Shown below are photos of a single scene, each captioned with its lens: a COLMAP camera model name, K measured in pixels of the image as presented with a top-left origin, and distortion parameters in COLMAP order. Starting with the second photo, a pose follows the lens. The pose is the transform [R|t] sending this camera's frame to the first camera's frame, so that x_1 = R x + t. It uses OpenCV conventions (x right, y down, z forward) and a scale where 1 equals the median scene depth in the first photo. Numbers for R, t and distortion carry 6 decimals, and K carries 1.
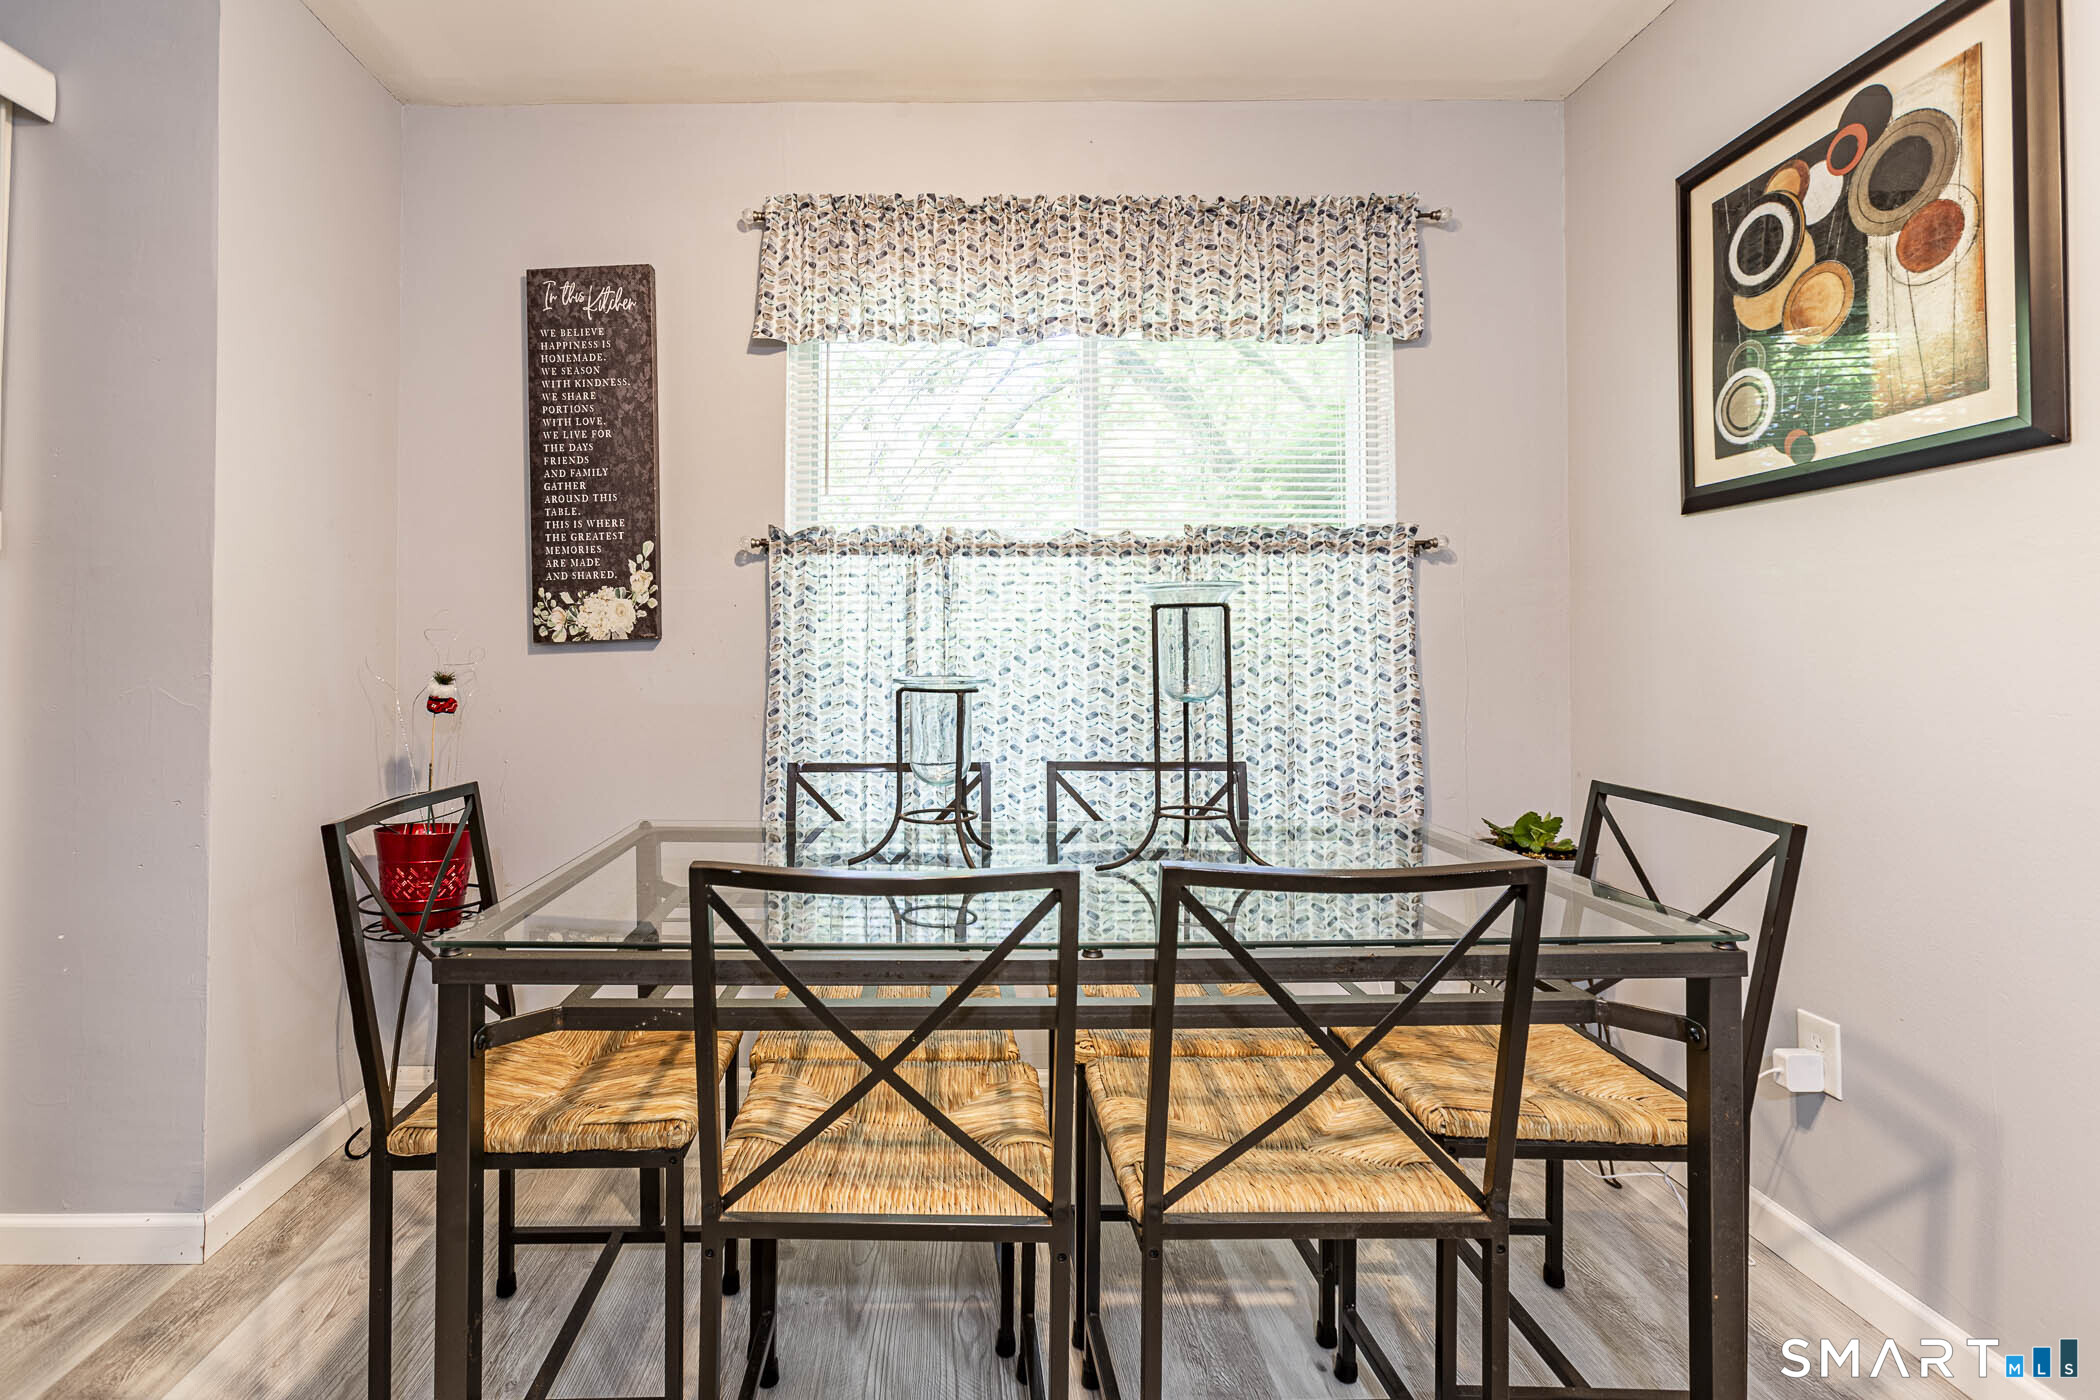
lens RADIAL K [[955.6, 0, 969.5], [0, 955.6, 645.1], [0, 0, 1]] dist [-0.011970, 0.008791]
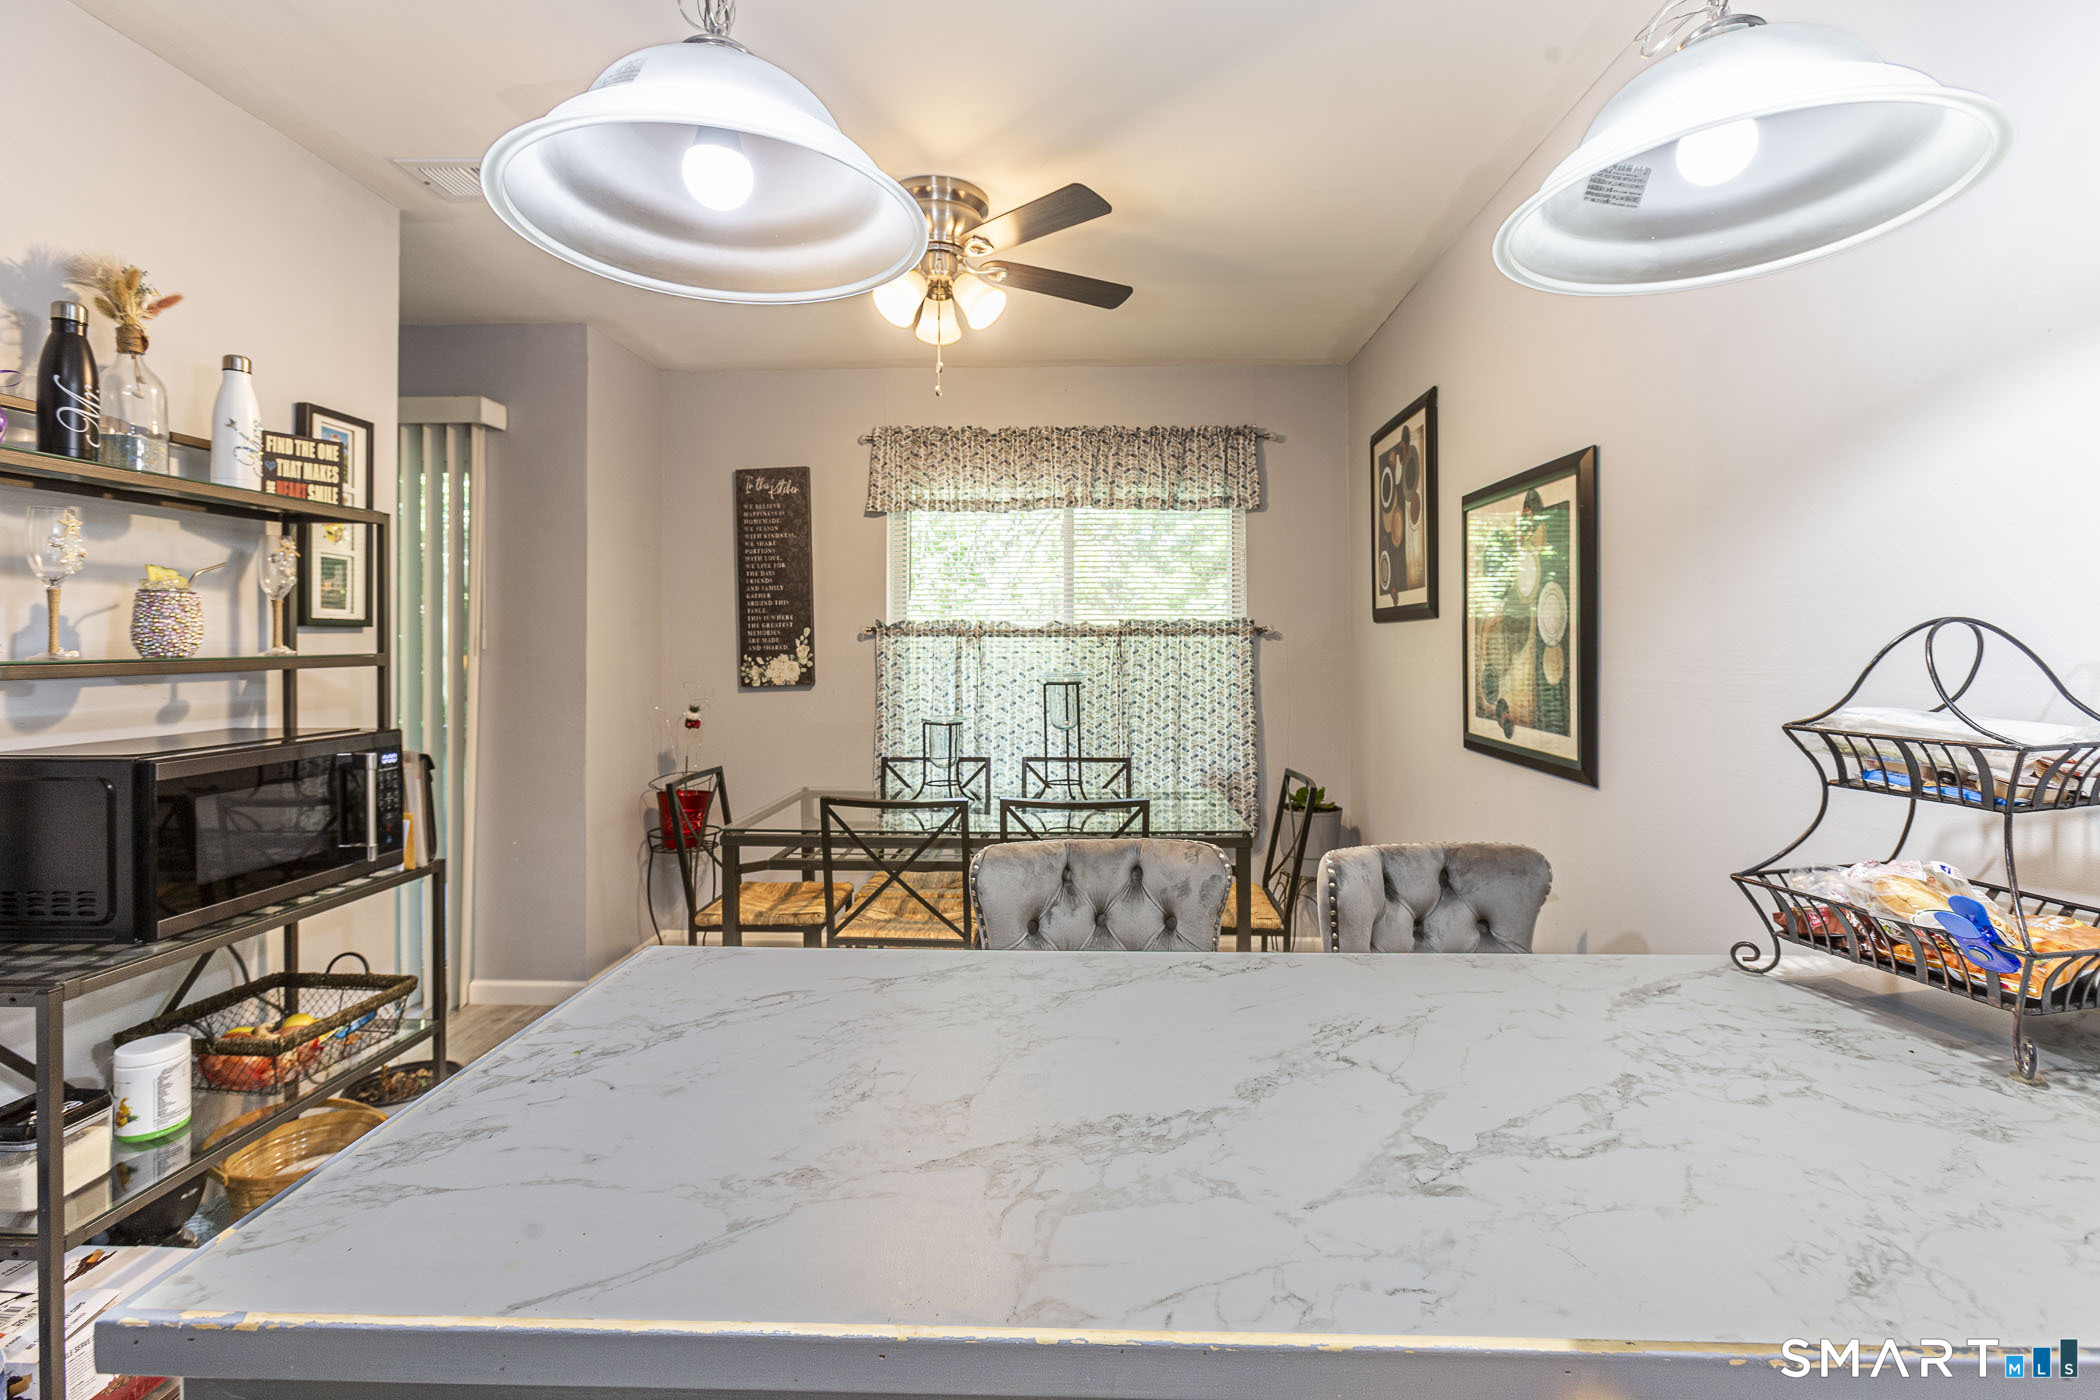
lens RADIAL K [[955.6, 0, 1089.1], [0, 955.6, 648.5], [0, 0, 1]] dist [-0.011970, 0.008791]
pose [[0.999246, 0.001324, -0.038799, 0.240822], [-0.000967, 0.999957, 0.009224, -0.089077], [0.038809, -0.009179, 0.999204, -0.706293]]
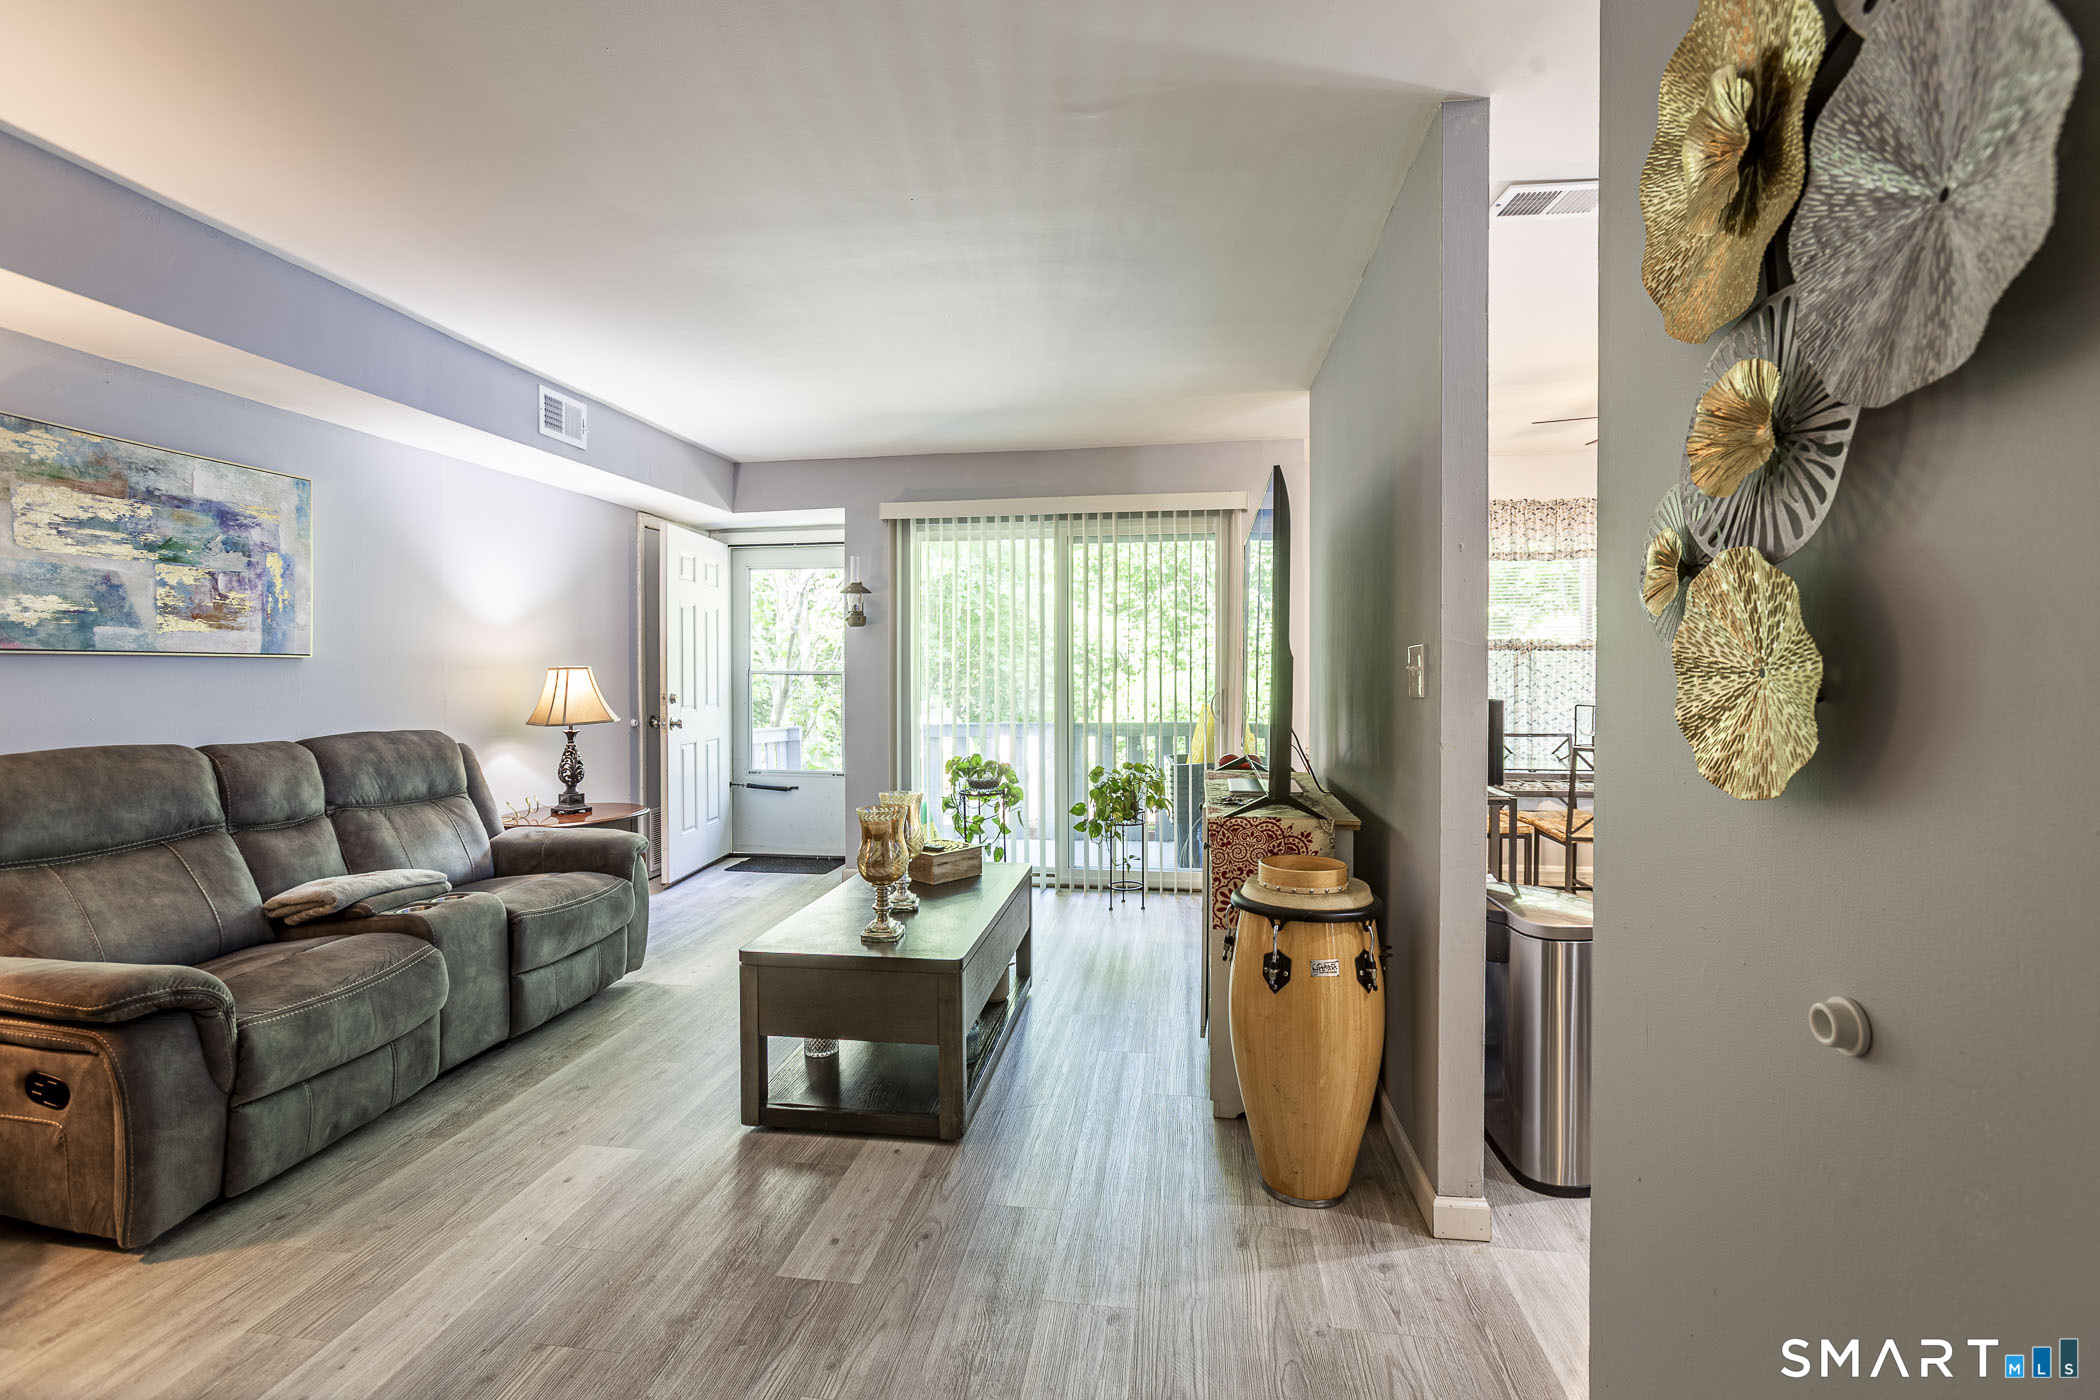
lens RADIAL K [[955.6, 0, 1038.1], [0, 955.6, 691.5], [0, 0, 1]] dist [-0.011970, 0.008791]
pose [[0.988475, 0.000117, -0.151382, -0.885428], [0.003549, 0.999707, 0.023947, -0.053356], [0.151340, -0.024209, 0.988185, -1.550140]]
